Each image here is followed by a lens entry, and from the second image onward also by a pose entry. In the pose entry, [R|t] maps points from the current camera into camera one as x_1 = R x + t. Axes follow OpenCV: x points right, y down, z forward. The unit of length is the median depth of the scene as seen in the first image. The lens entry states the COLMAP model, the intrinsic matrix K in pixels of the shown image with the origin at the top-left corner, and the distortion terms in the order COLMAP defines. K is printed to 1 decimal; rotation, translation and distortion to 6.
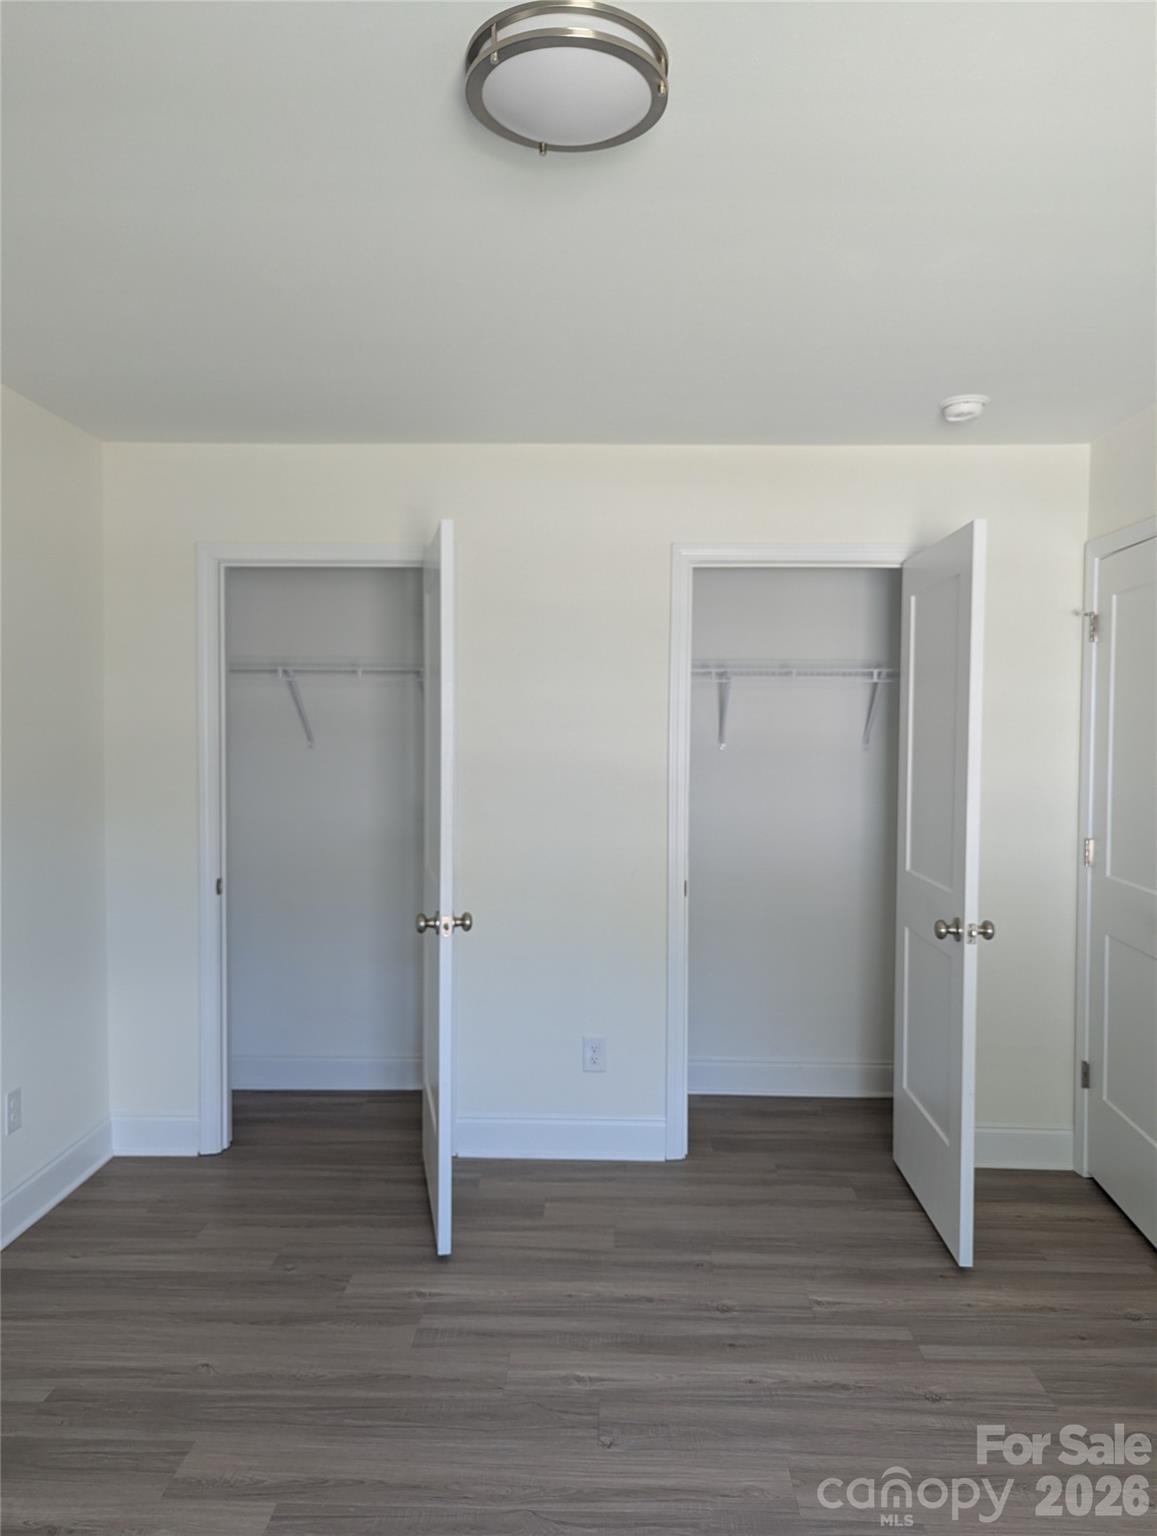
lens RADIAL K [[1094.4, 0, 581.9], [0, 1094.4, 809.7], [0, 0, 1]] dist [0.005752, -0.002863]
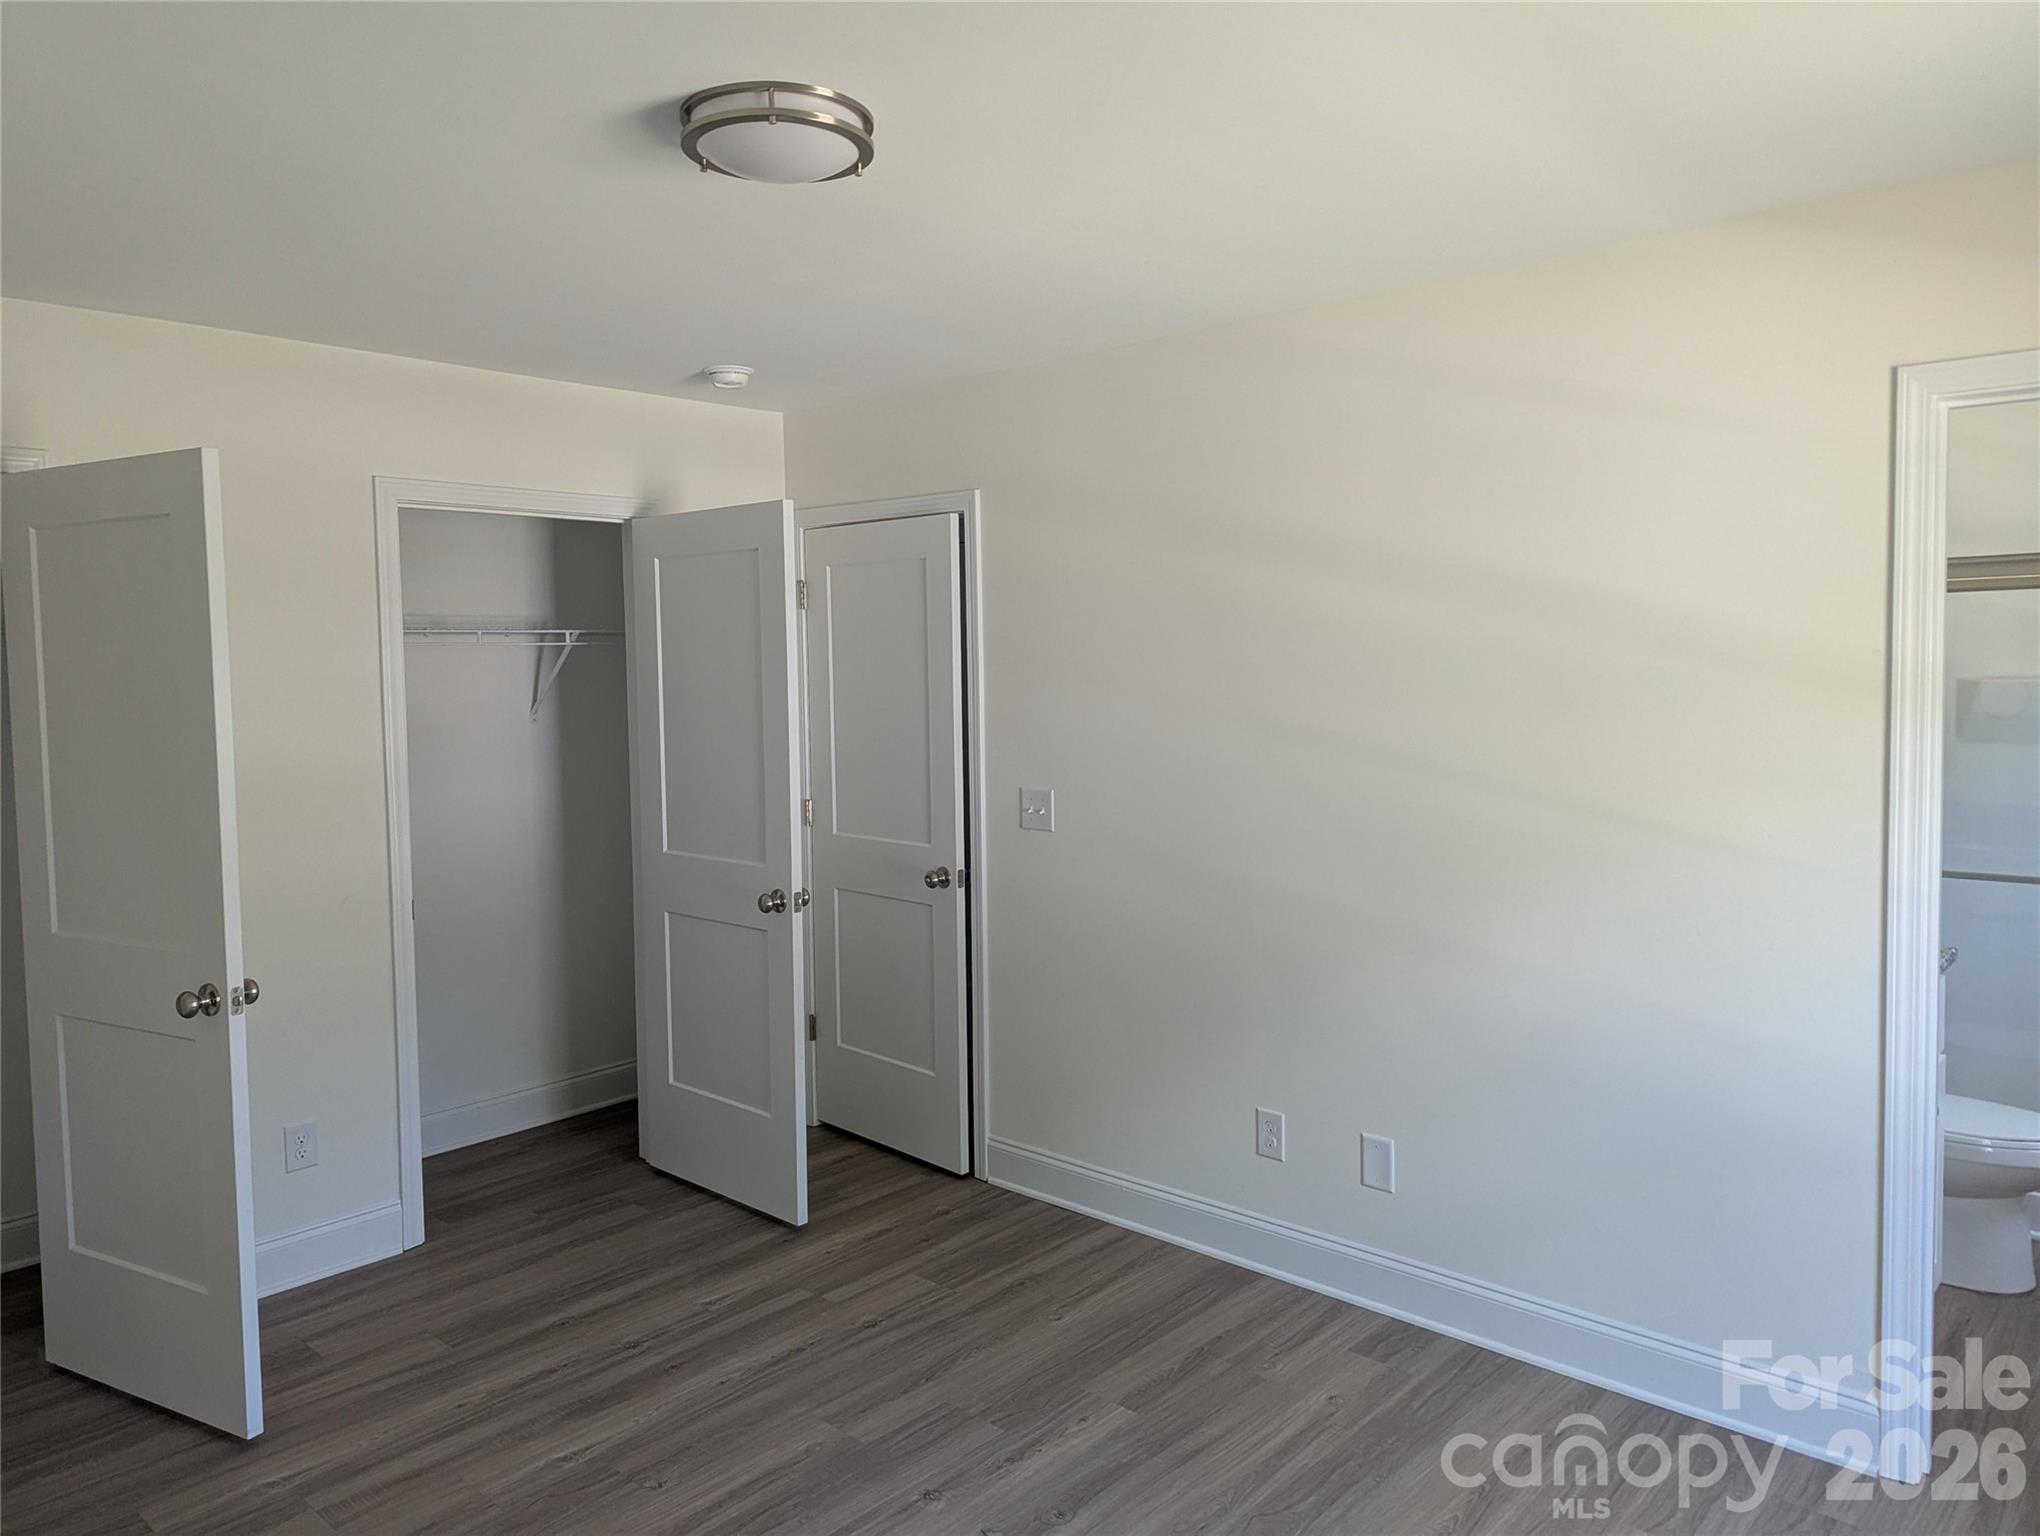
lens RADIAL K [[1432.8, 0, 1007.4], [0, 1432.8, 779.7], [0, 0, 1]] dist [0.070776, -0.080734]
pose [[0.665012, -0.088450, 0.741577, -0.482692], [0.085690, 0.995441, 0.041887, -0.034055], [-0.741901, 0.035690, 0.669559, -0.052660]]
